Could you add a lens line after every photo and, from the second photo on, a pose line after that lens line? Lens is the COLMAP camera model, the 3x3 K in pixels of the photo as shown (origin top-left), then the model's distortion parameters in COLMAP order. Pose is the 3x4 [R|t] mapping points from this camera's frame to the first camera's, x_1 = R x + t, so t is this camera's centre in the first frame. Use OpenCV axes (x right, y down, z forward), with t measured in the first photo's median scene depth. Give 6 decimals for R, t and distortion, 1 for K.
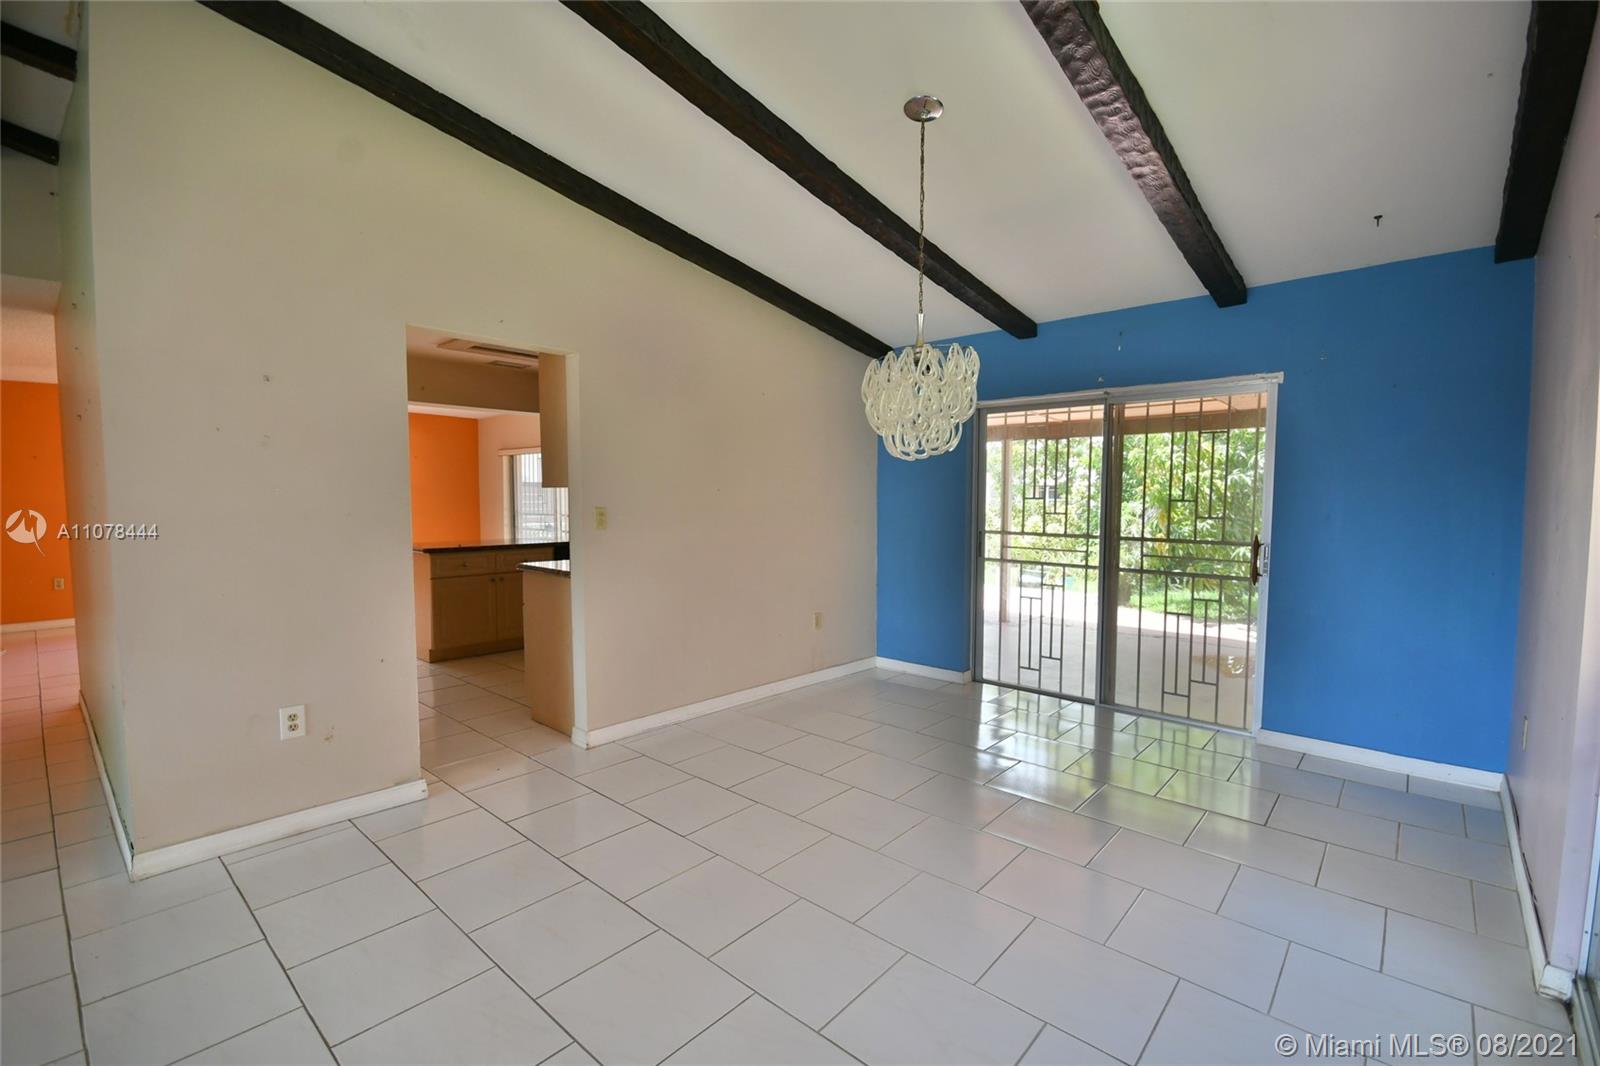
lens RADIAL K [[709.4, 0, 806.3], [0, 709.4, 541.0], [0, 0, 1]] dist [0.017007, -0.013794]
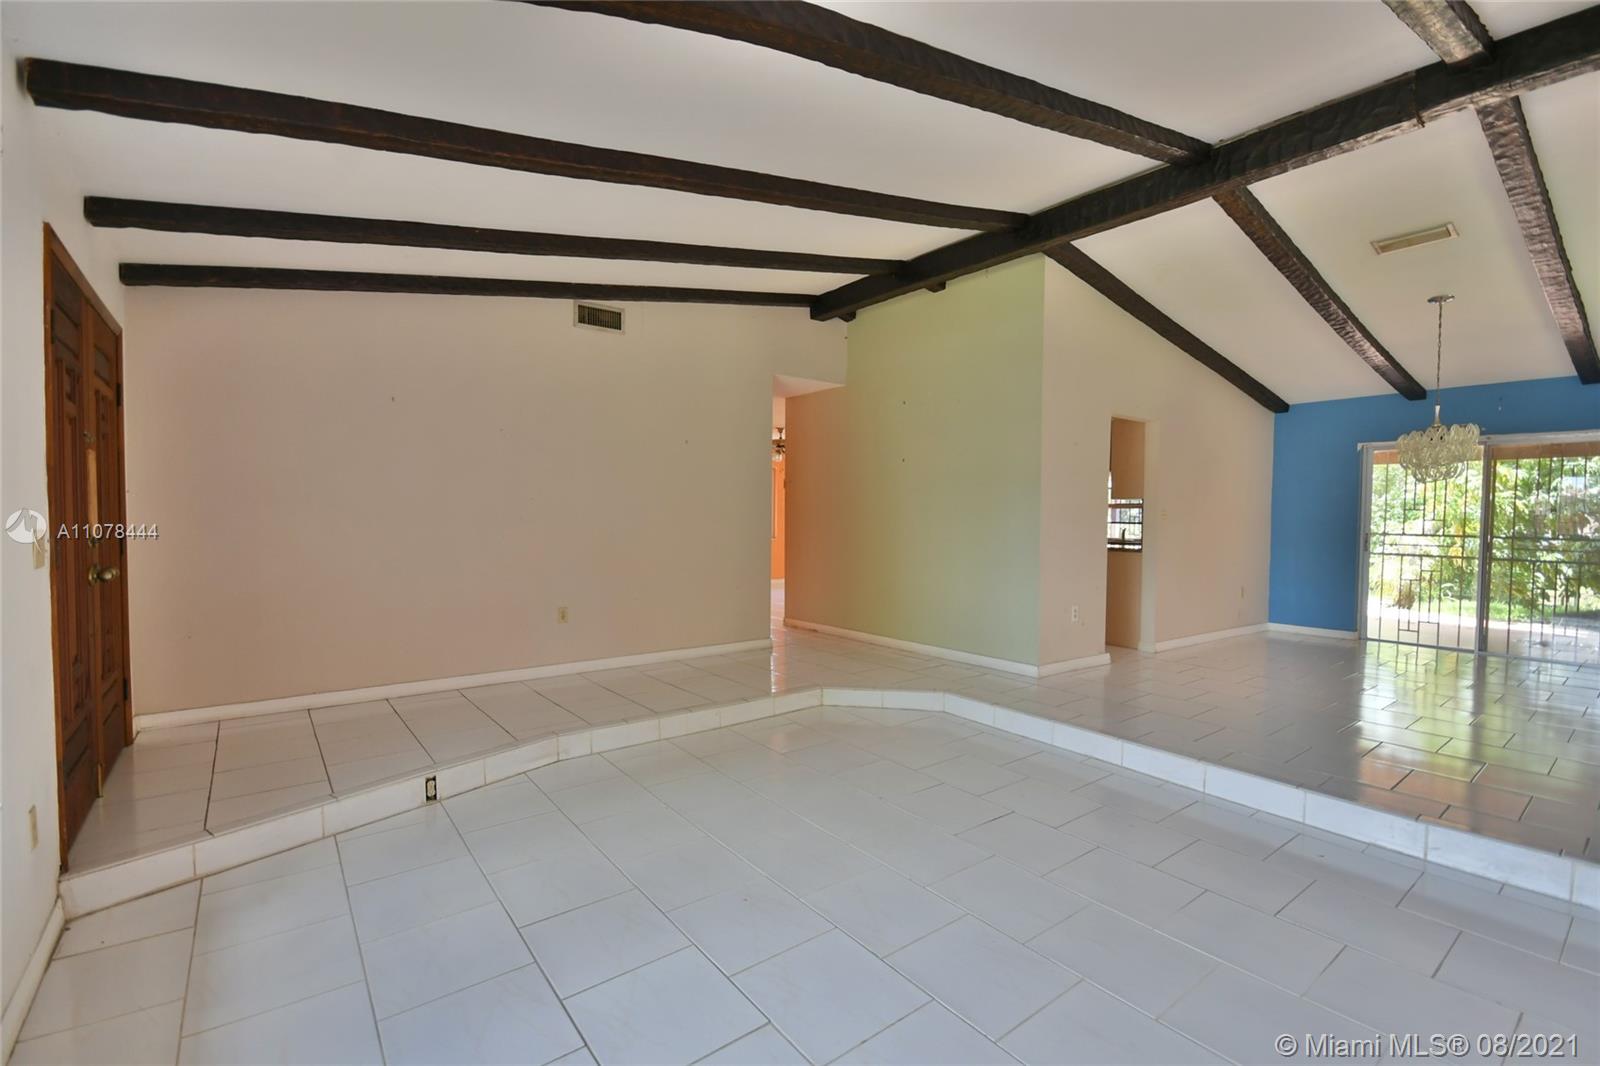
lens RADIAL K [[700.6, 0, 798.4], [0, 700.6, 540.7], [0, 0, 1]] dist [0.015247, -0.016167]
pose [[0.981010, 0.017563, -0.193160, -0.641721], [-0.022772, 0.999433, -0.024782, 0.066700], [0.192615, 0.028710, 0.980854, -0.639334]]
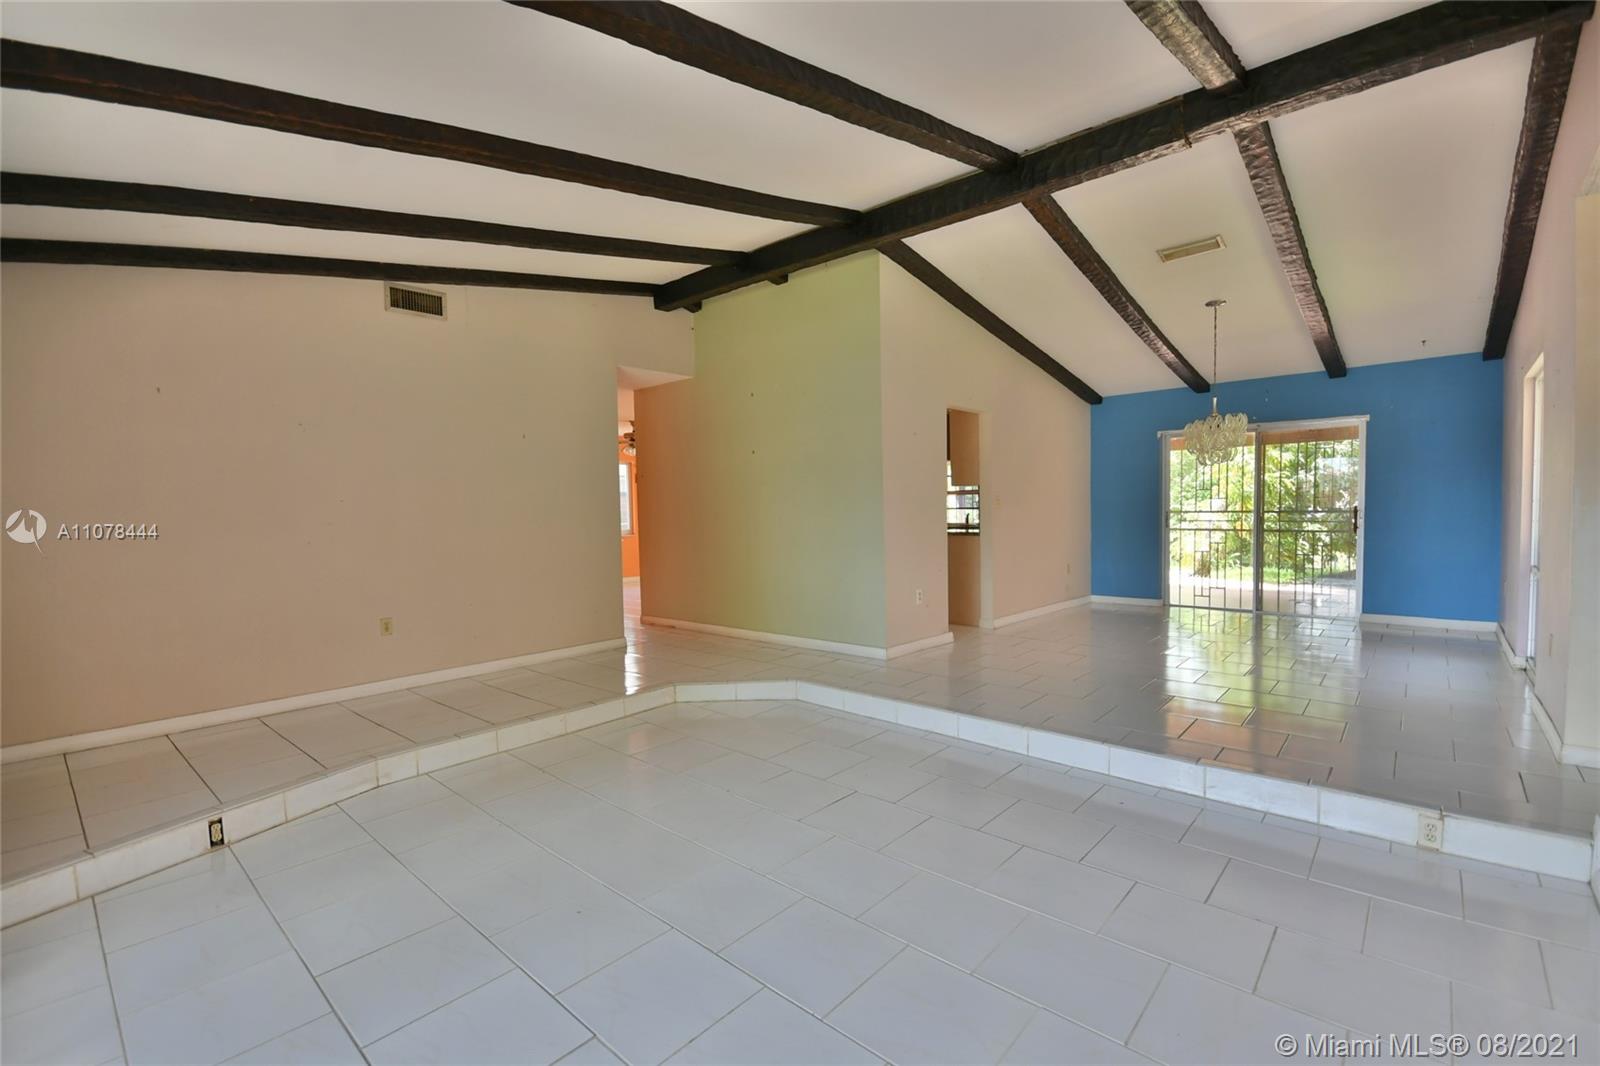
lens RADIAL K [[700.6, 0, 798.4], [0, 700.6, 540.7], [0, 0, 1]] dist [0.015247, -0.016167]
pose [[0.999794, -0.017657, -0.010058, -0.611139], [0.017502, 0.999729, -0.015357, 0.066673], [0.010326, 0.015178, 0.999831, -0.631412]]
